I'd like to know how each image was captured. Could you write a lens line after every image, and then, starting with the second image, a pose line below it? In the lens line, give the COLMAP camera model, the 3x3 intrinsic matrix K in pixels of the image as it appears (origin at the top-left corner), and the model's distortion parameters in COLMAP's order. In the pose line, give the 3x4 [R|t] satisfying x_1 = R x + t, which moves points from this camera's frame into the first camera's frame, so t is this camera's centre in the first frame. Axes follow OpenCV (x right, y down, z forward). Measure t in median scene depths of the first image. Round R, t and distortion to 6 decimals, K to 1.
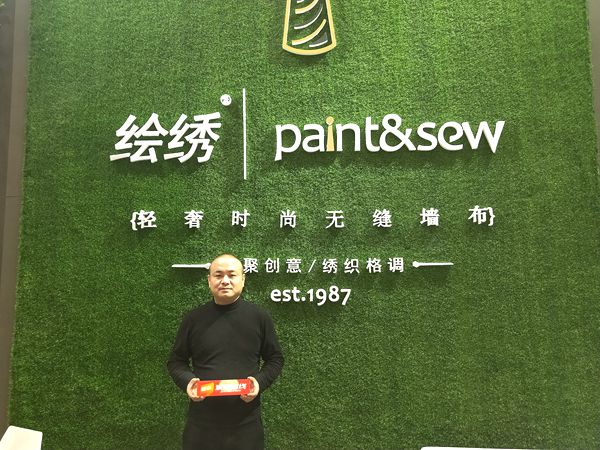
lens RADIAL K [[457.7, 0, 297.5], [0, 457.7, 221.7], [0, 0, 1]] dist [0.022660, 0.000589]
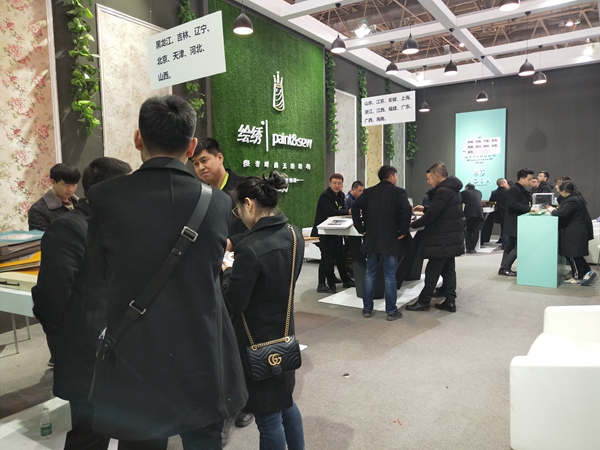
lens RADIAL K [[457.7, 0, 297.5], [0, 457.7, 221.7], [0, 0, 1]] dist [0.022660, 0.000589]
pose [[0.514217, -0.064372, 0.855241, -2.595239], [-0.080250, 0.989193, 0.122705, -0.020549], [-0.853897, -0.131730, 0.503494, -0.738045]]
